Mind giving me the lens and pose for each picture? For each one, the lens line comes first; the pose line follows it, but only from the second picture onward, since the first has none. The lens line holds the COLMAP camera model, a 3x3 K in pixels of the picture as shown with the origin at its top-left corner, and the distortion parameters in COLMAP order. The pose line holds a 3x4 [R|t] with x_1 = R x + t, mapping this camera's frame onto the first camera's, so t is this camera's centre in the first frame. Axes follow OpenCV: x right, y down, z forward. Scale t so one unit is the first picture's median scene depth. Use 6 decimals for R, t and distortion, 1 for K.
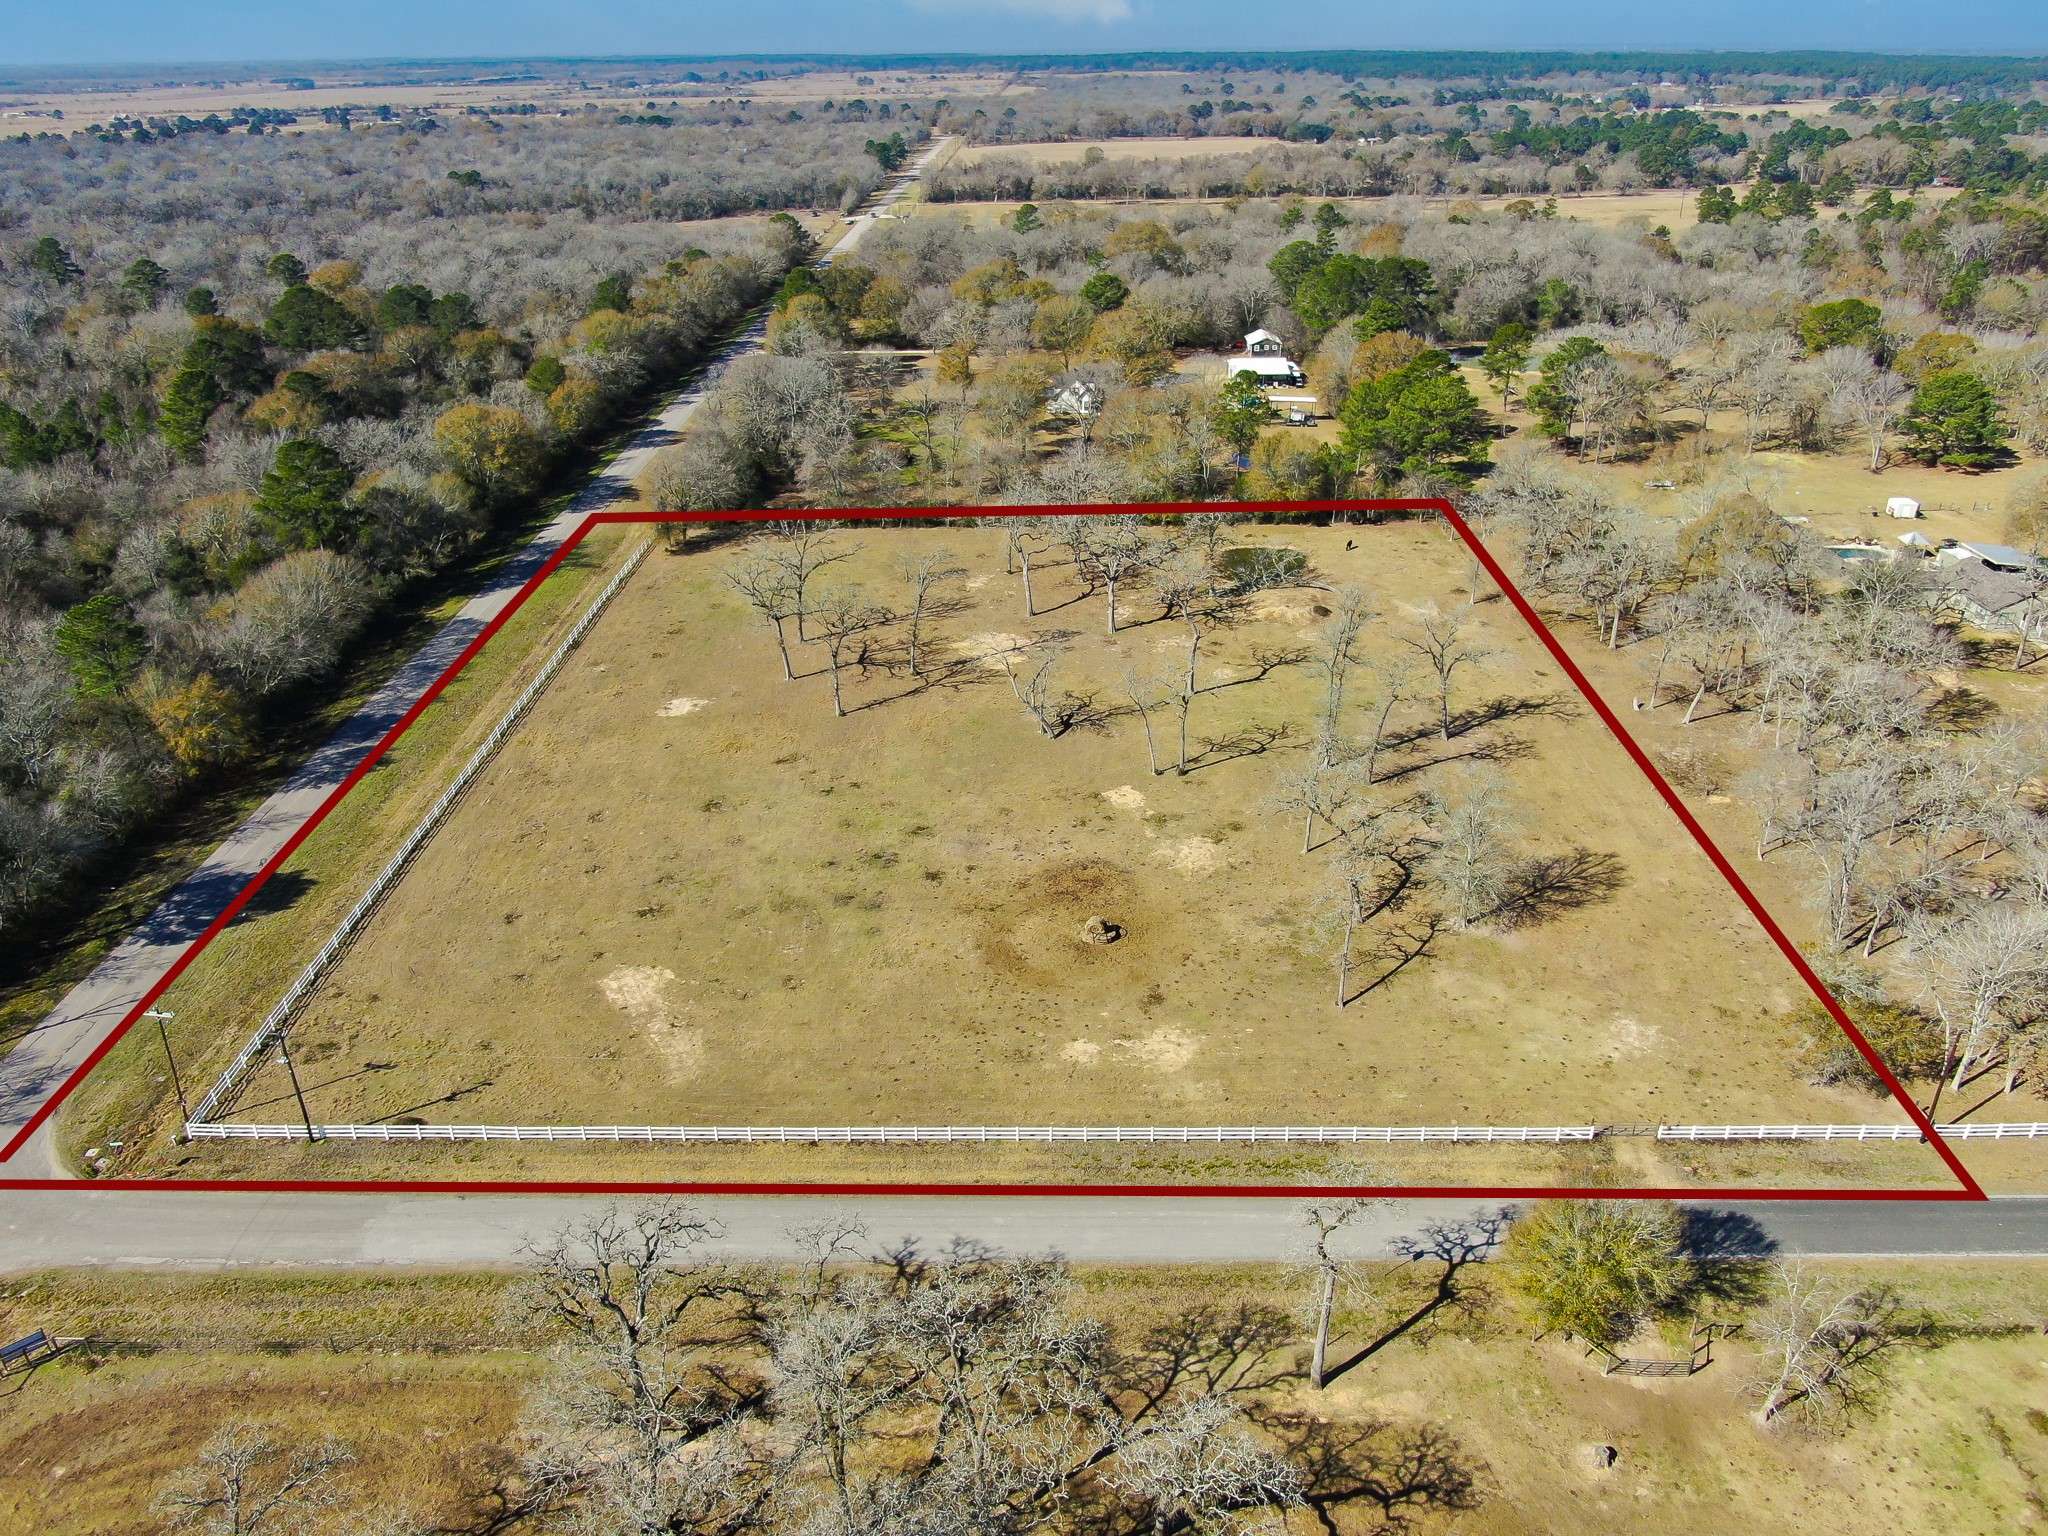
lens RADIAL K [[1473.0, 0, 1023.9], [0, 1473.0, 774.1], [0, 0, 1]] dist [-0.015420, 0.008296]
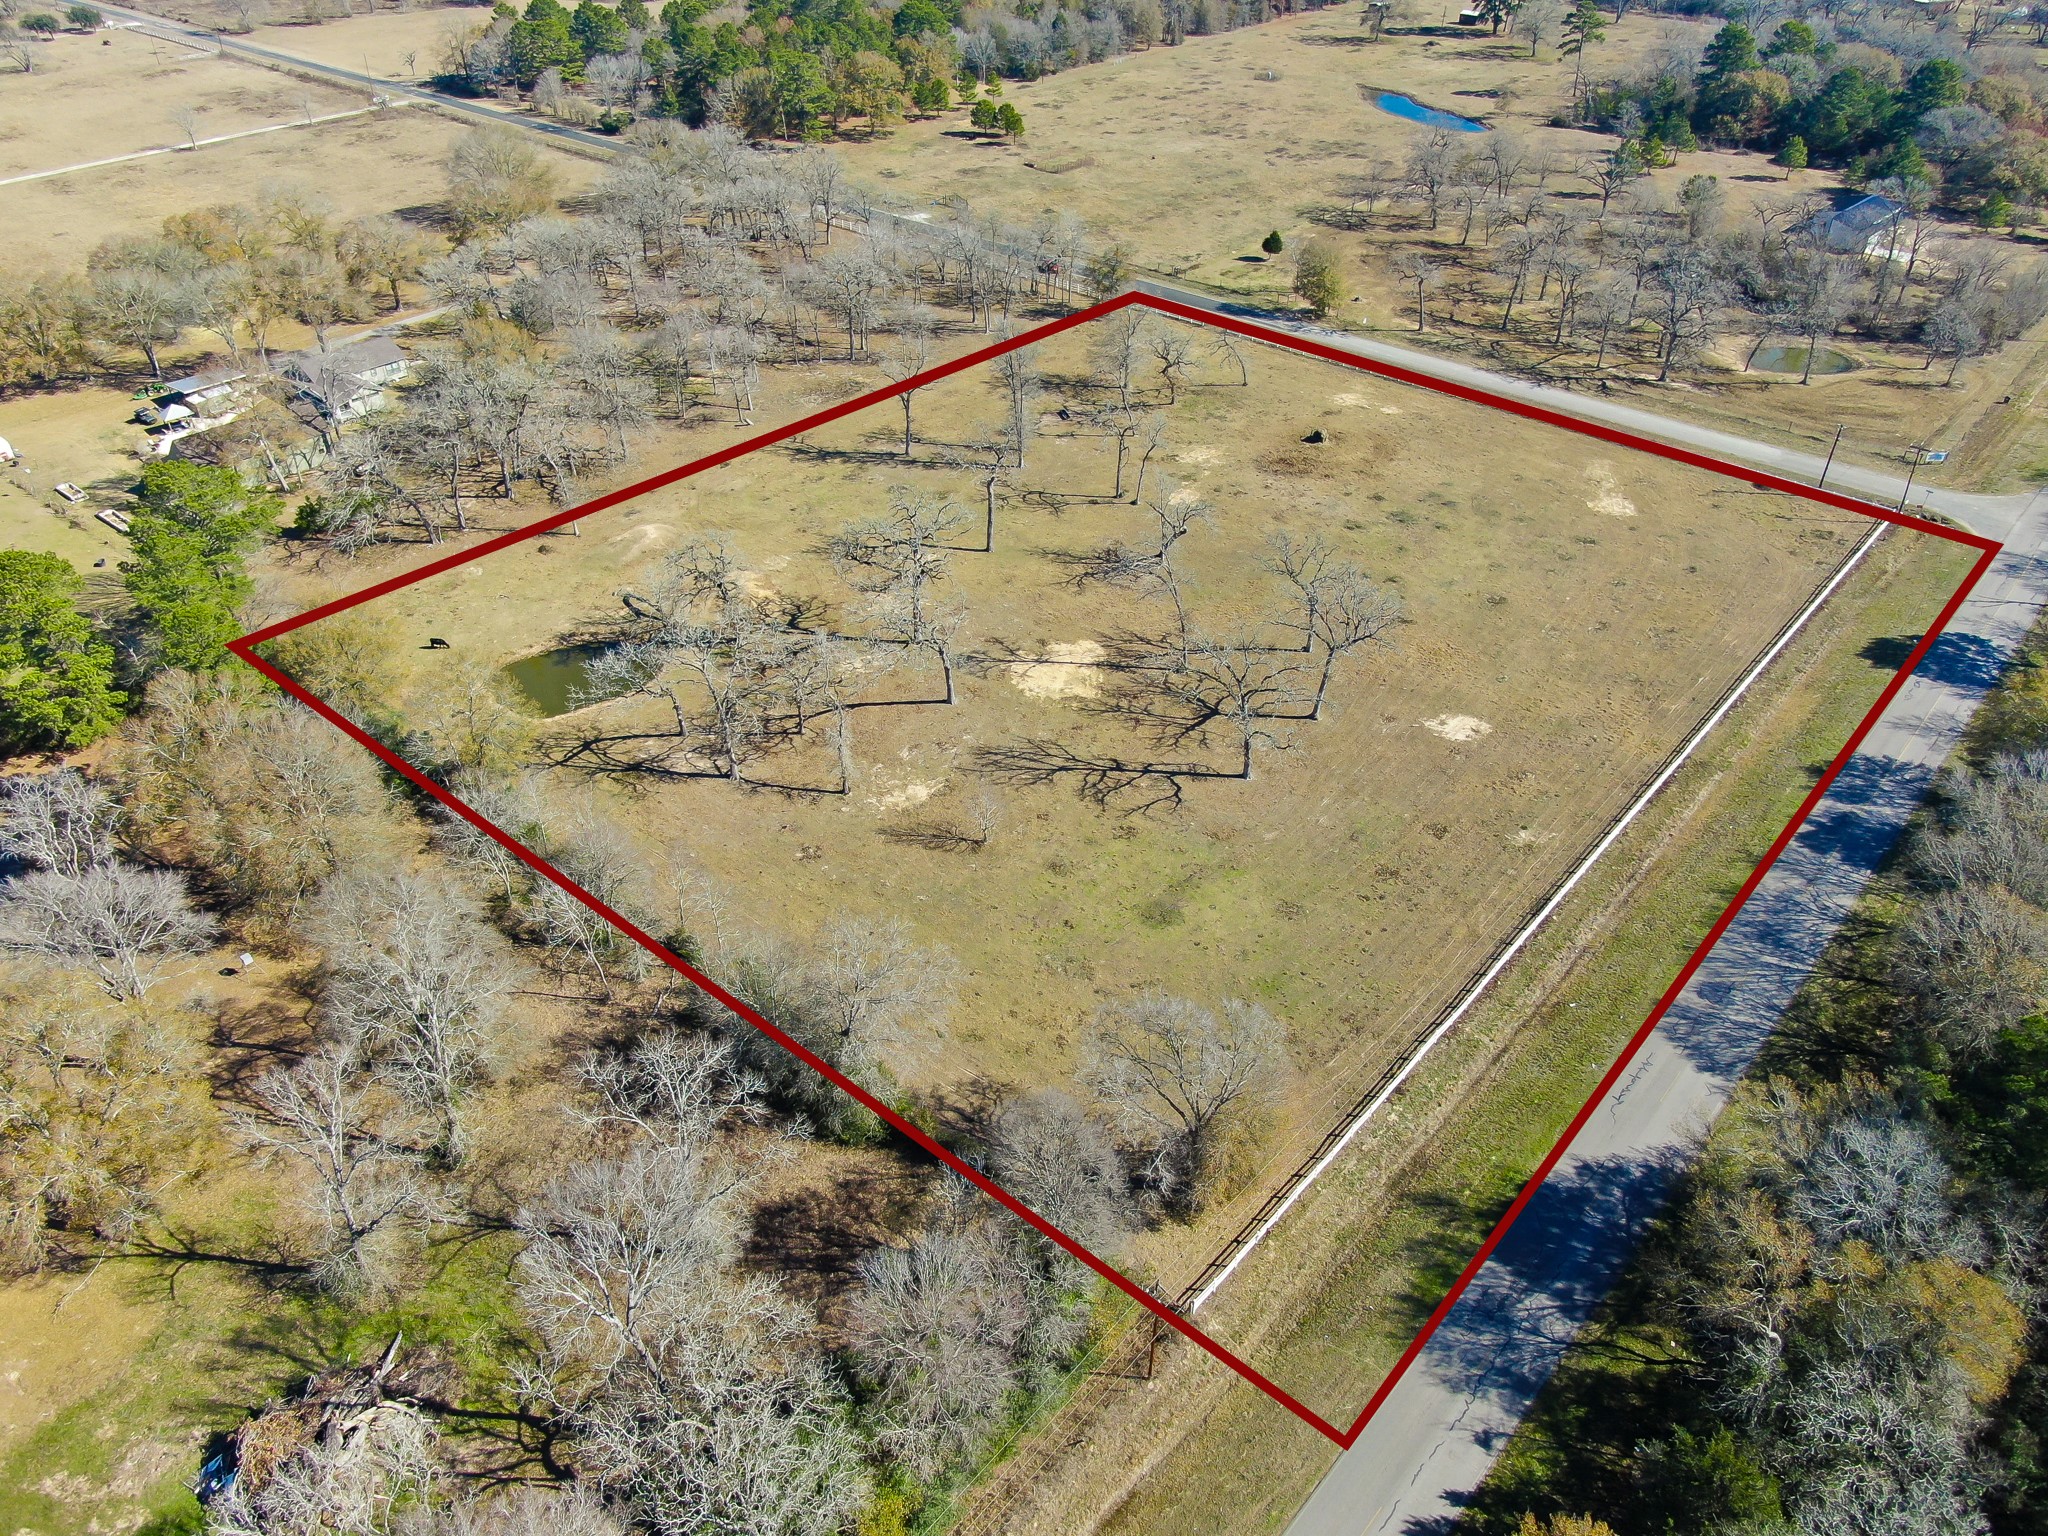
lens RADIAL K [[1473.0, 0, 1026.7], [0, 1473.0, 768.8], [0, 0, 1]] dist [-0.015420, 0.008296]
pose [[-0.758708, -0.369451, 0.536533, -0.680550], [0.305241, 0.525987, 0.793829, -1.042172], [-0.575490, 0.766057, -0.286299, 1.888515]]
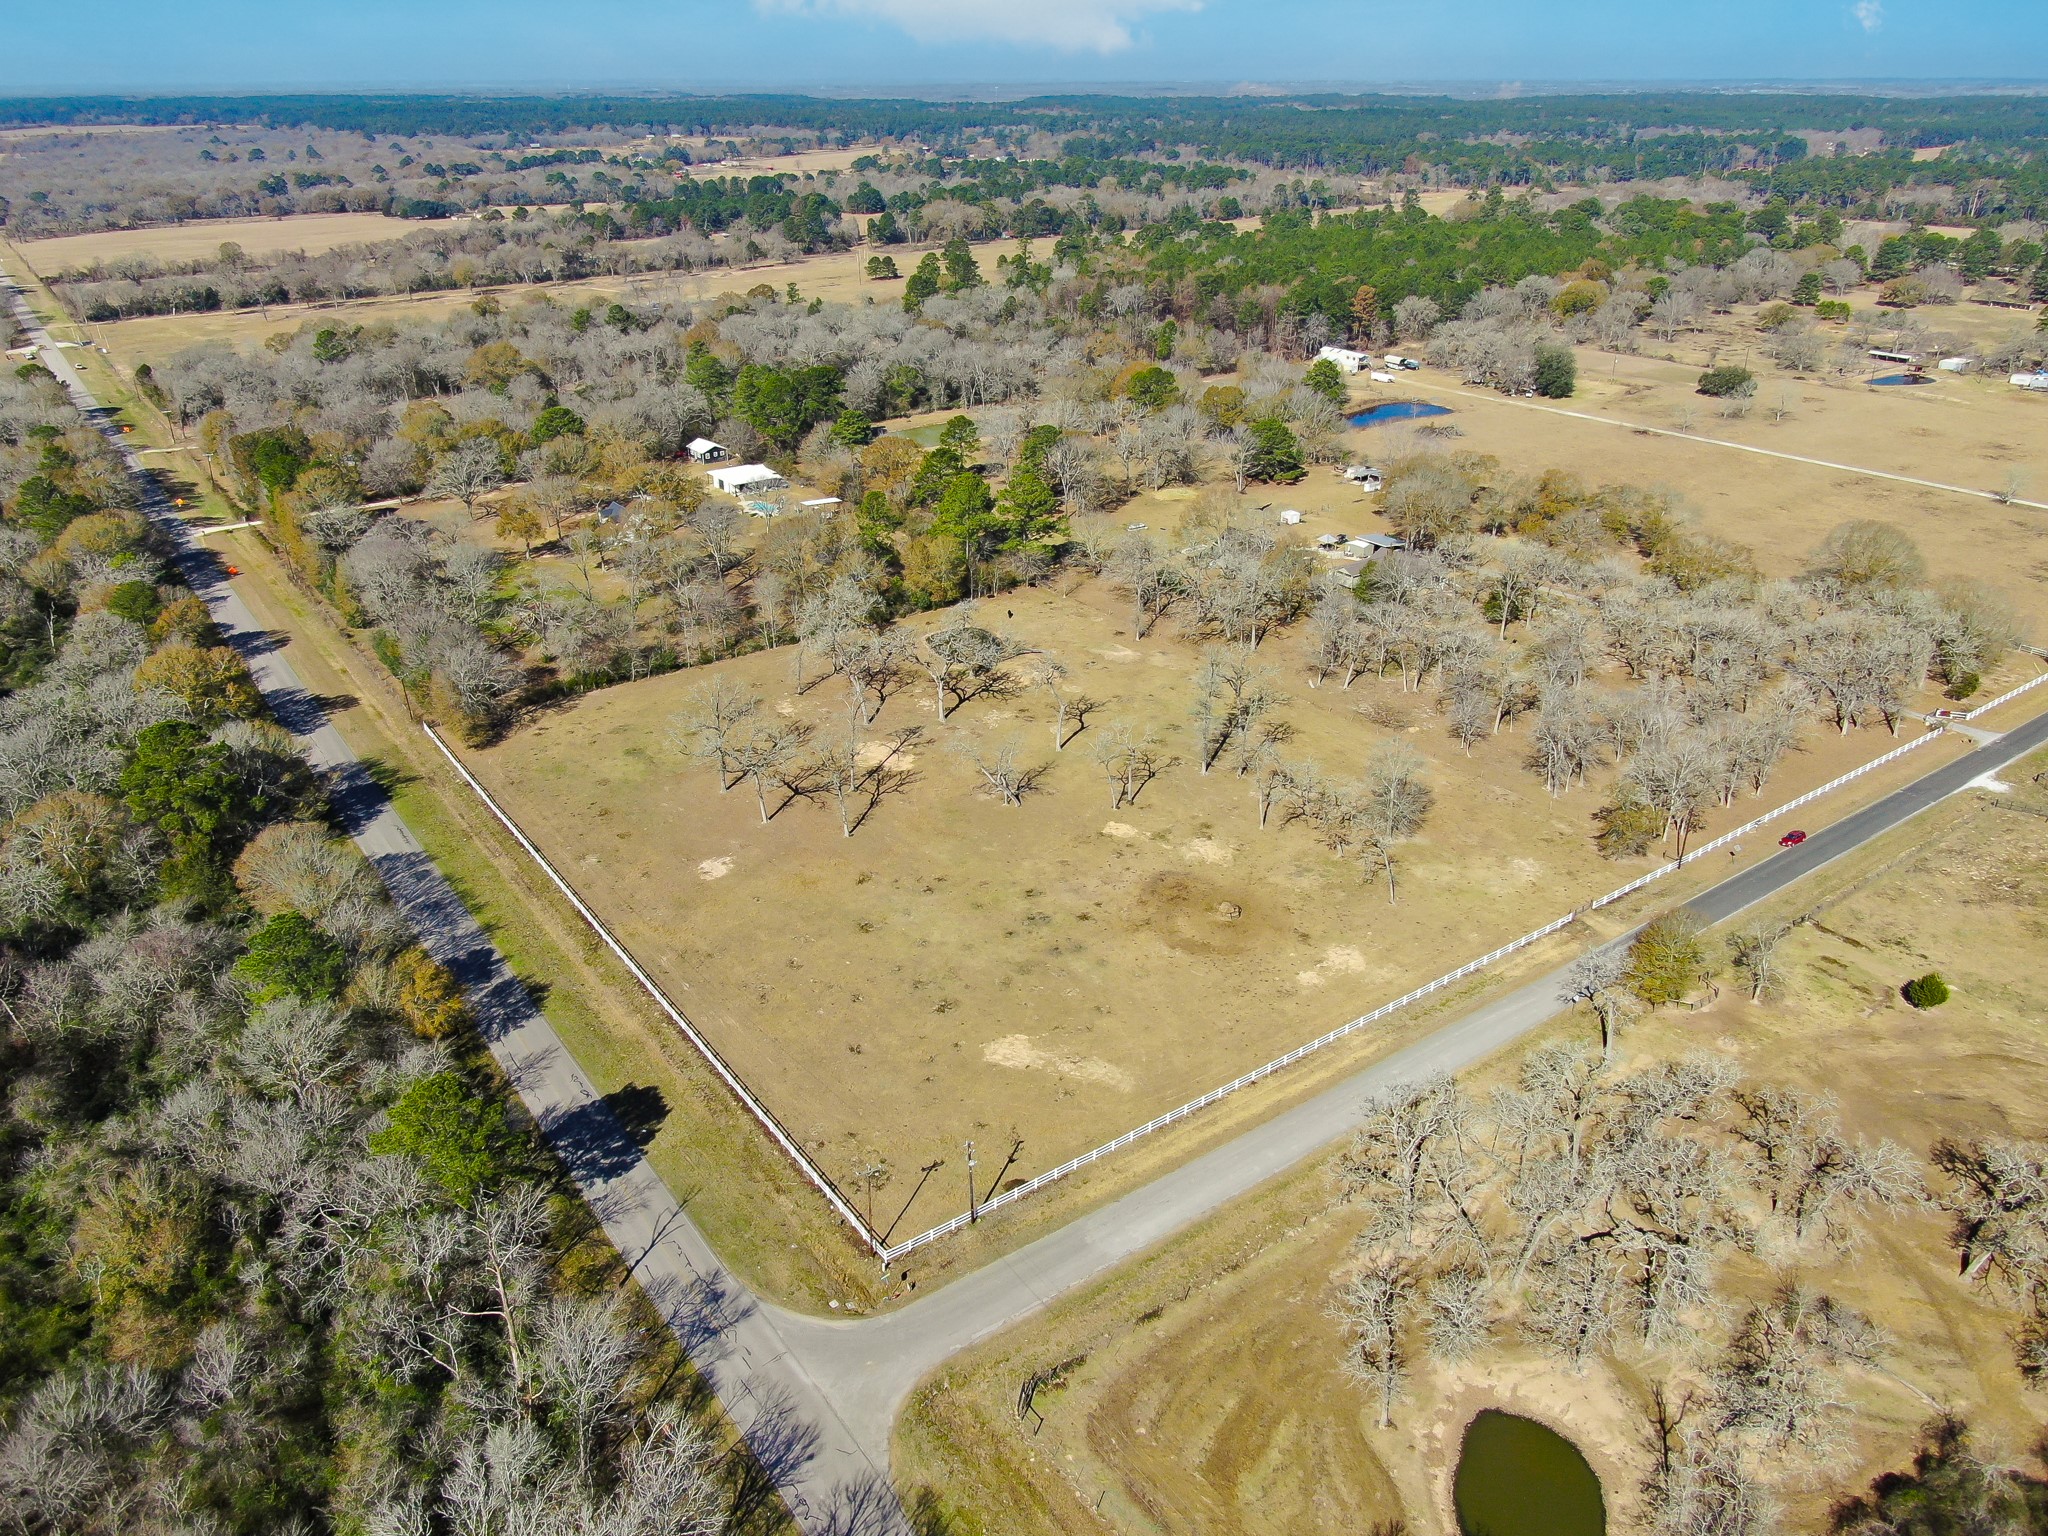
lens RADIAL K [[1473.0, 0, 1022.6], [0, 1473.0, 761.6], [0, 0, 1]] dist [-0.015420, 0.008296]
pose [[0.805631, -0.246851, 0.538538, -0.861239], [0.260852, 0.963996, 0.051645, -0.165527], [-0.531897, 0.098872, 0.841017, -0.137657]]
